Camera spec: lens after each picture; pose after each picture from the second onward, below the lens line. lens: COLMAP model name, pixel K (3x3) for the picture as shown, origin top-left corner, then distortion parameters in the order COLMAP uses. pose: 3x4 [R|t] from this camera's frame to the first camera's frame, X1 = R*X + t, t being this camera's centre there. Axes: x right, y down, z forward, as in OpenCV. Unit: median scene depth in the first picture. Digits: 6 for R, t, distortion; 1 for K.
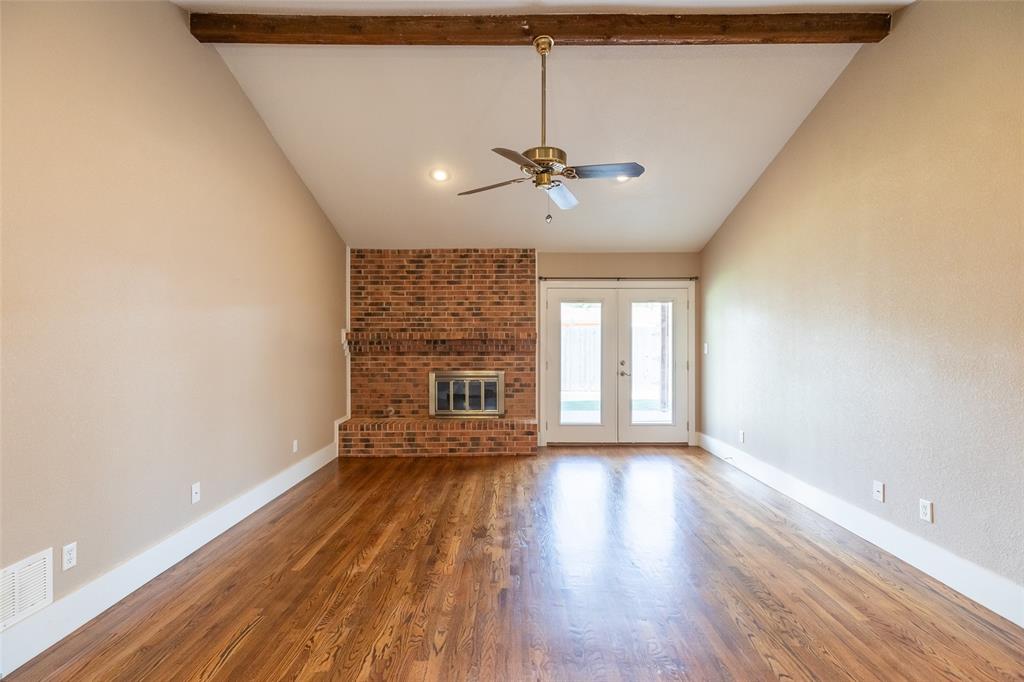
lens RADIAL K [[463.2, 0, 509.1], [0, 463.2, 344.5], [0, 0, 1]] dist [0.004190, 0.000257]
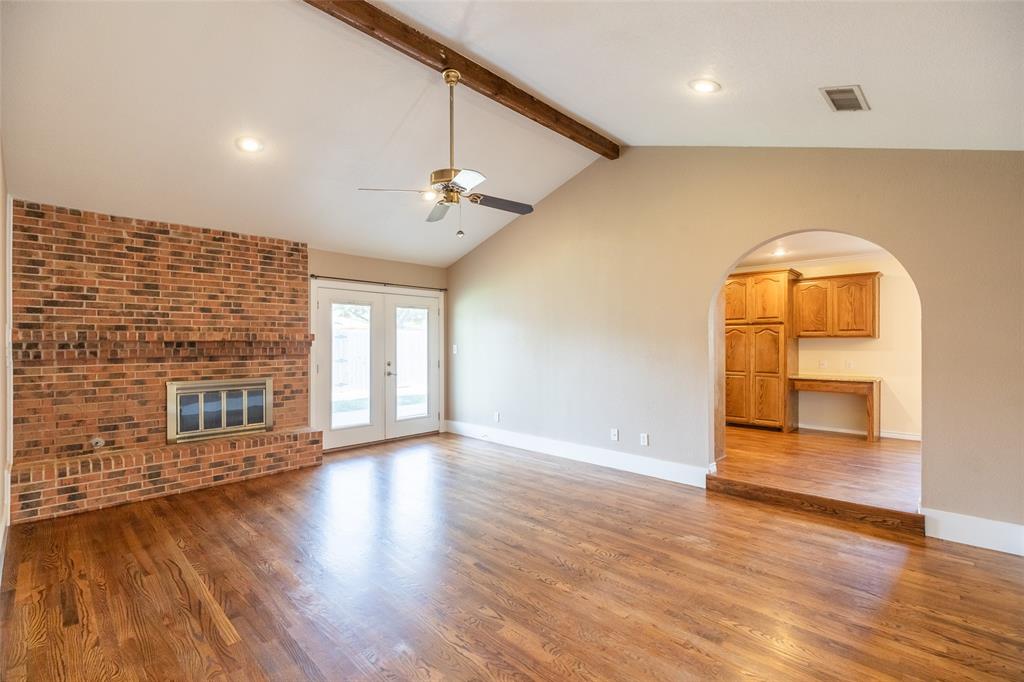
lens RADIAL K [[463.2, 0, 503.0], [0, 463.2, 341.7], [0, 0, 1]] dist [0.004190, 0.000257]
pose [[0.704915, 0.001889, 0.709289, -0.349321], [0.006755, 0.999933, -0.009376, 0.001362], [-0.709259, 0.011400, 0.704855, 0.072855]]
